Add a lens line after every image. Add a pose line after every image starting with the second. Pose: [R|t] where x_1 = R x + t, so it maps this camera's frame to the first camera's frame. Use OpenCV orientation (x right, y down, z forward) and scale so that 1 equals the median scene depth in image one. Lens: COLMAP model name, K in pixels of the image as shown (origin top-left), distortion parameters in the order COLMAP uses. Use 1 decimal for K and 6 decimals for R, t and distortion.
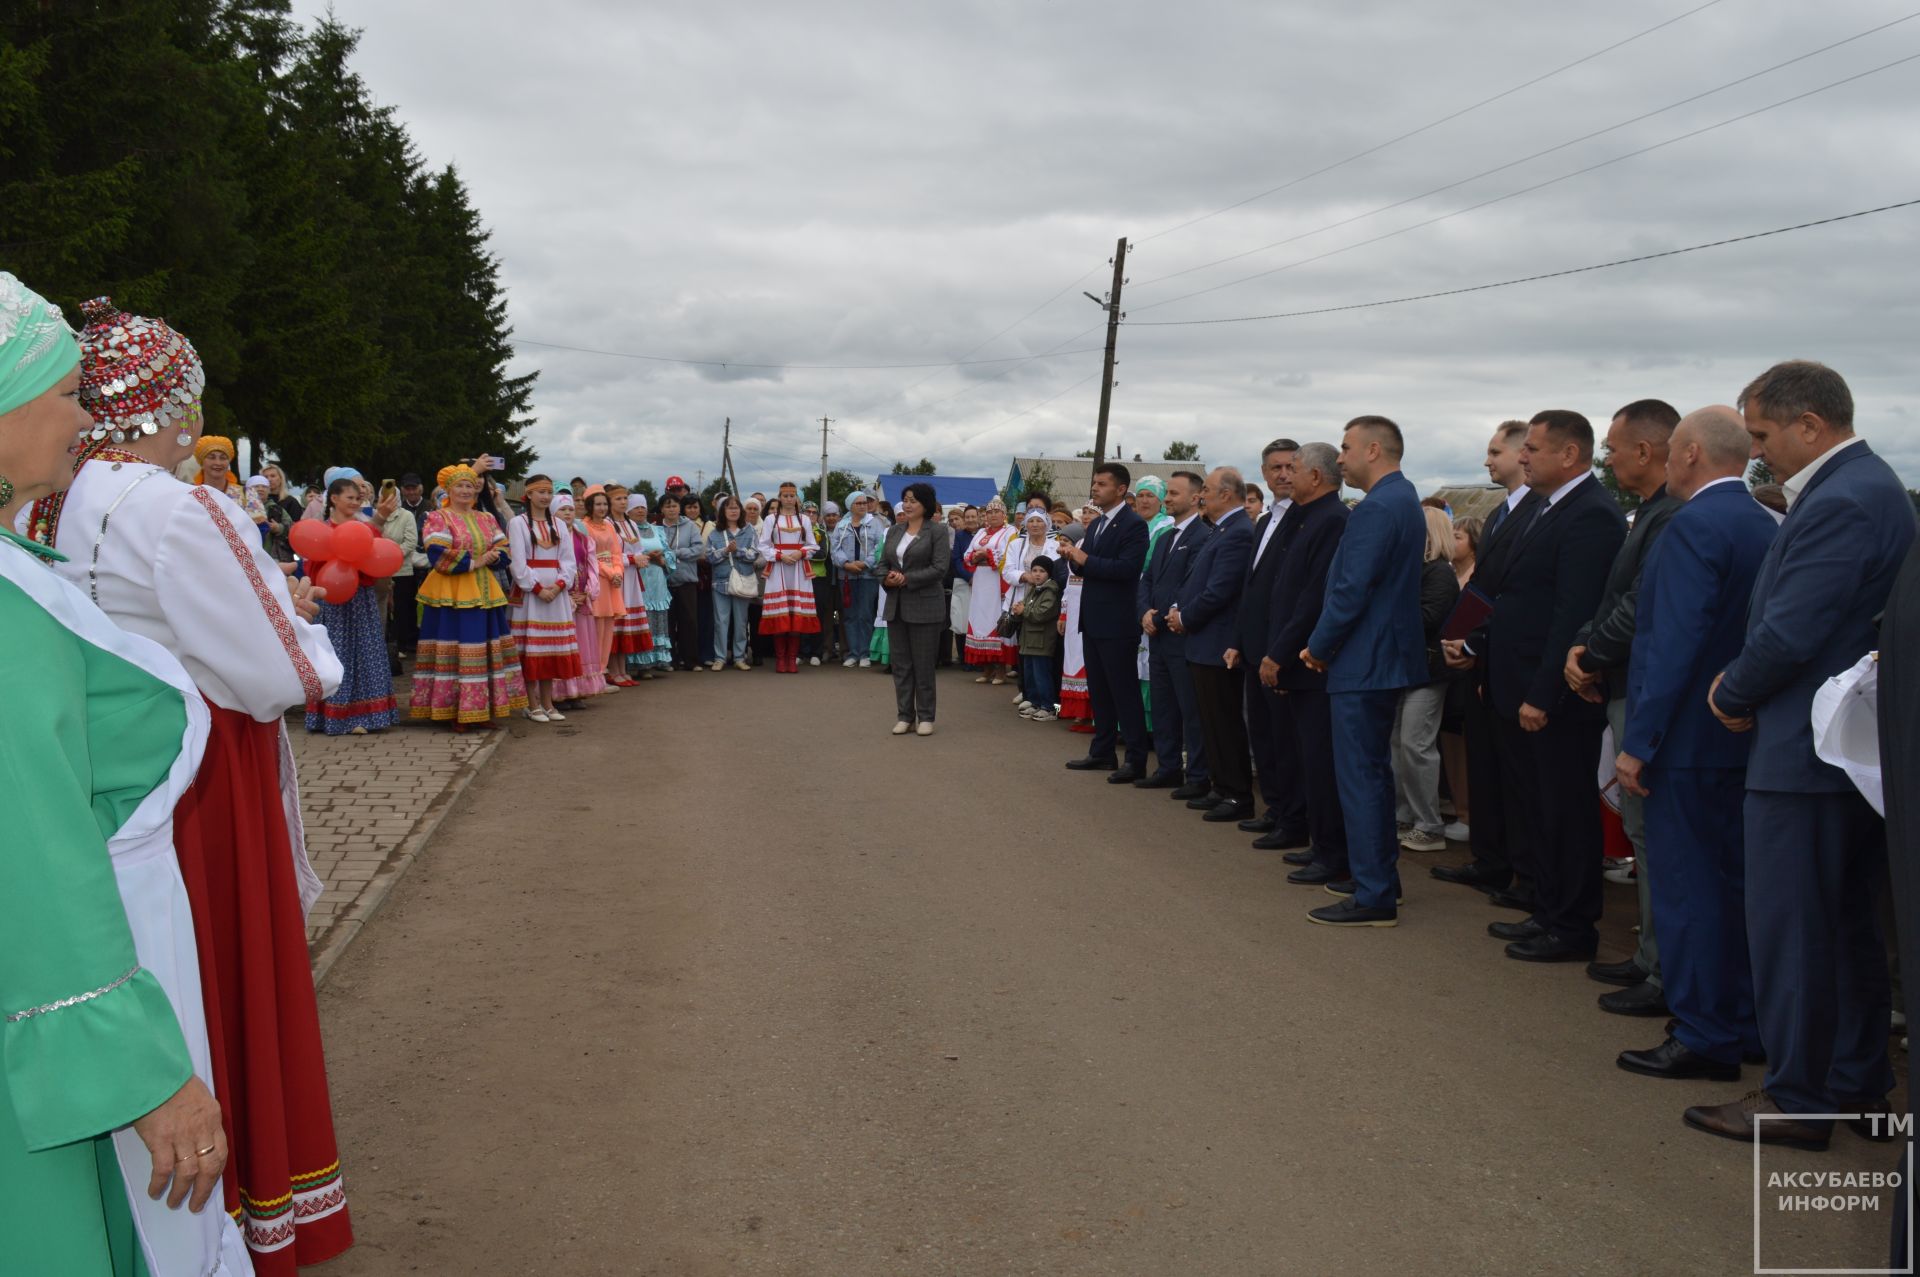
lens RADIAL K [[2719.8, 0, 960.0], [0, 2719.8, 638.5], [0, 0, 1]] dist [0.011027, 1.860862]
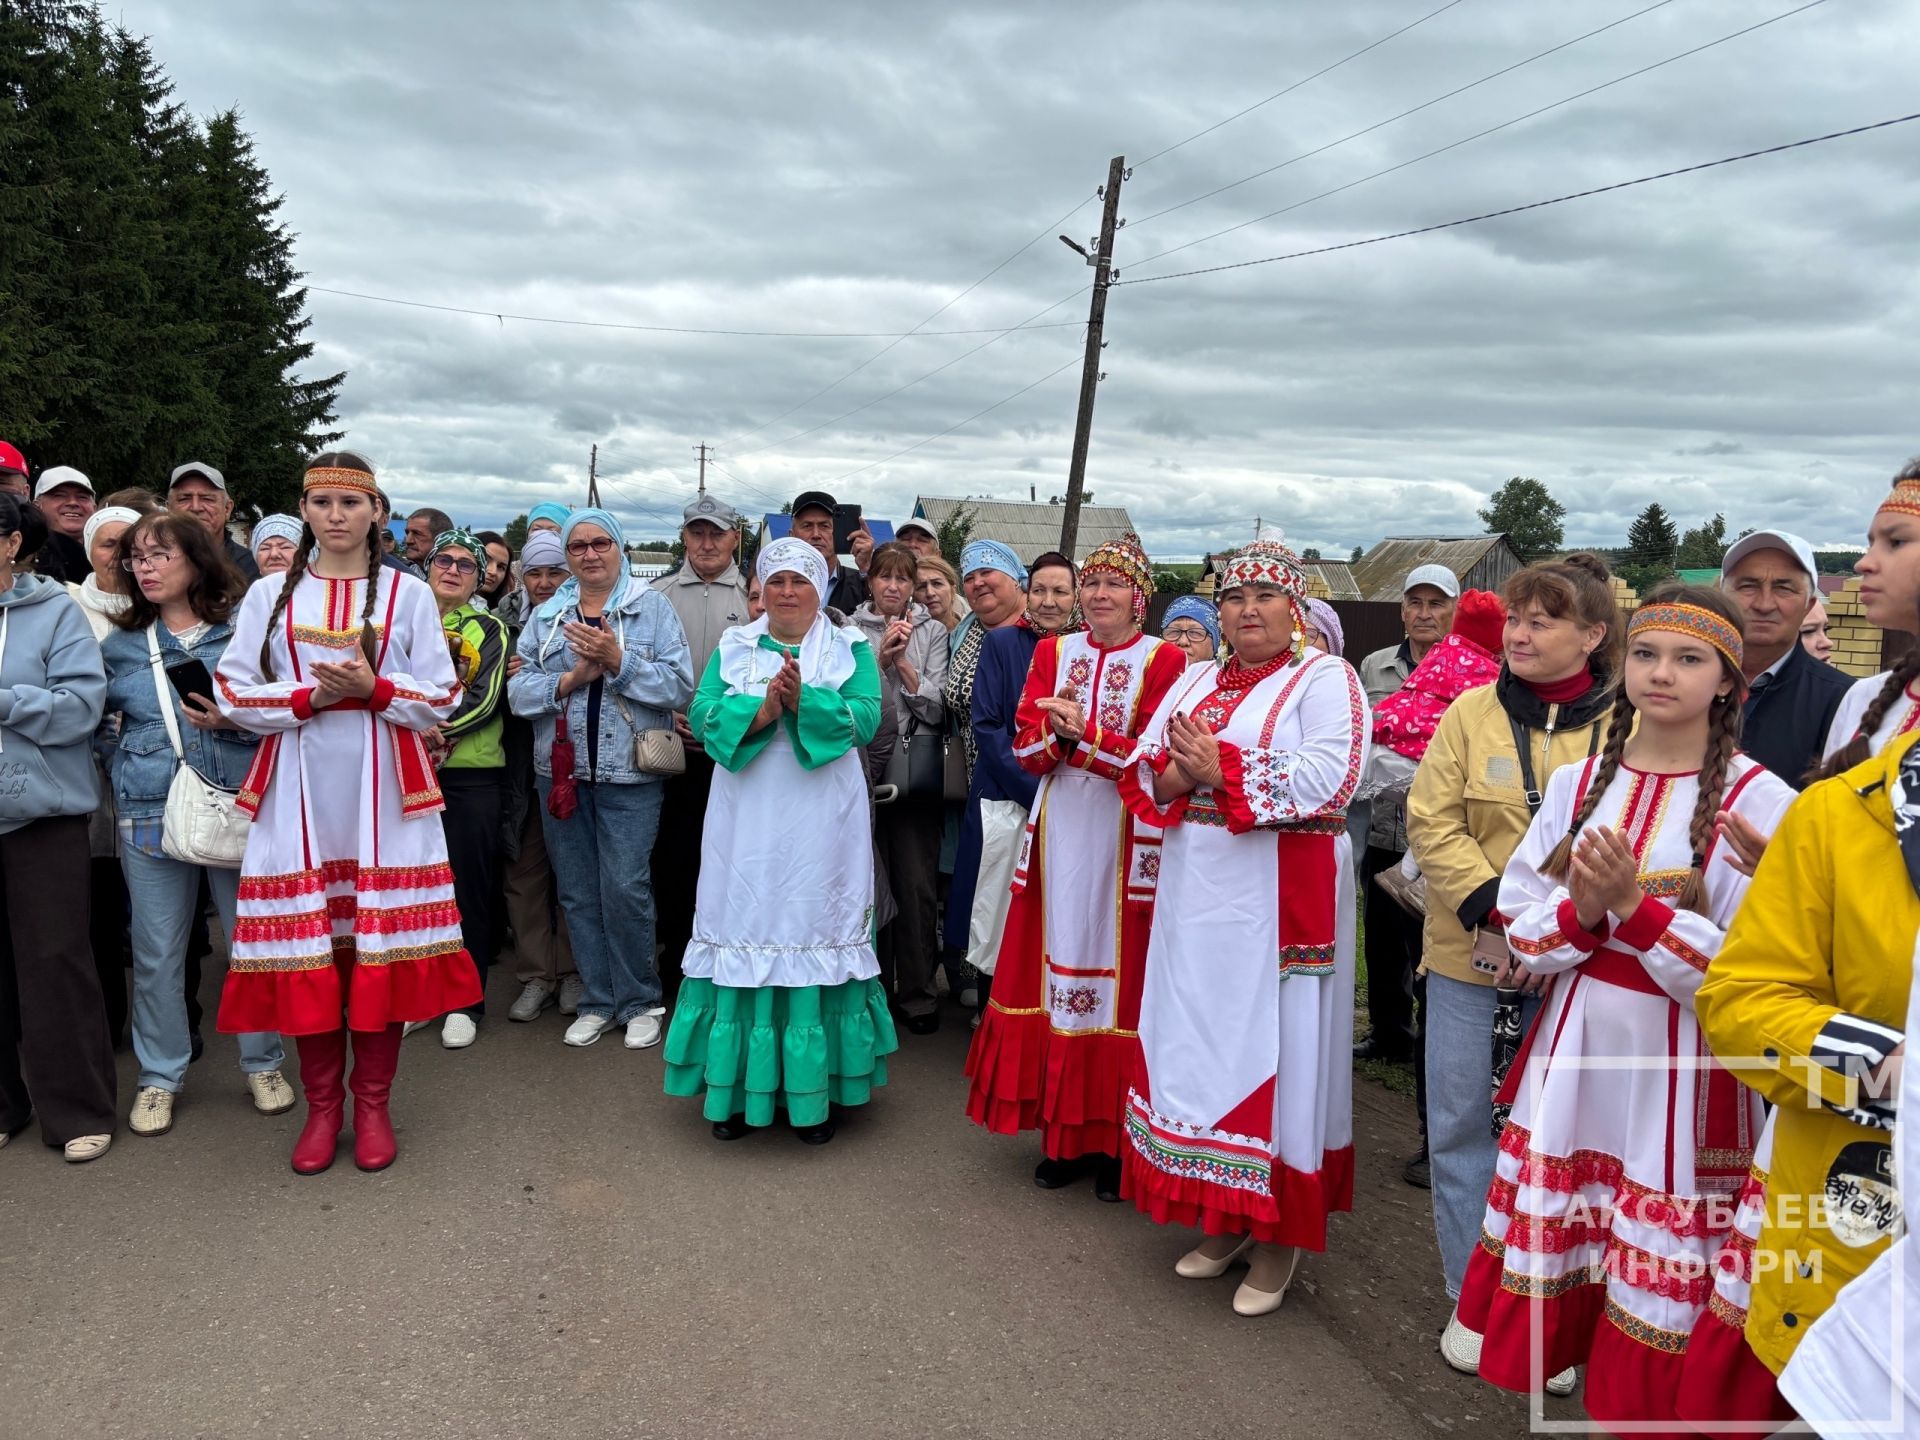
lens RADIAL K [[3015.1, 0, 960.0], [0, 3015.1, 720.0], [0, 0, 1]] dist [0.340934, -0.074432]
pose [[0.999253, 0.014383, 0.035861, -0.005018], [-0.014649, 0.999867, 0.007159, -0.011297], [-0.035753, -0.007679, 0.999331, 0.235156]]
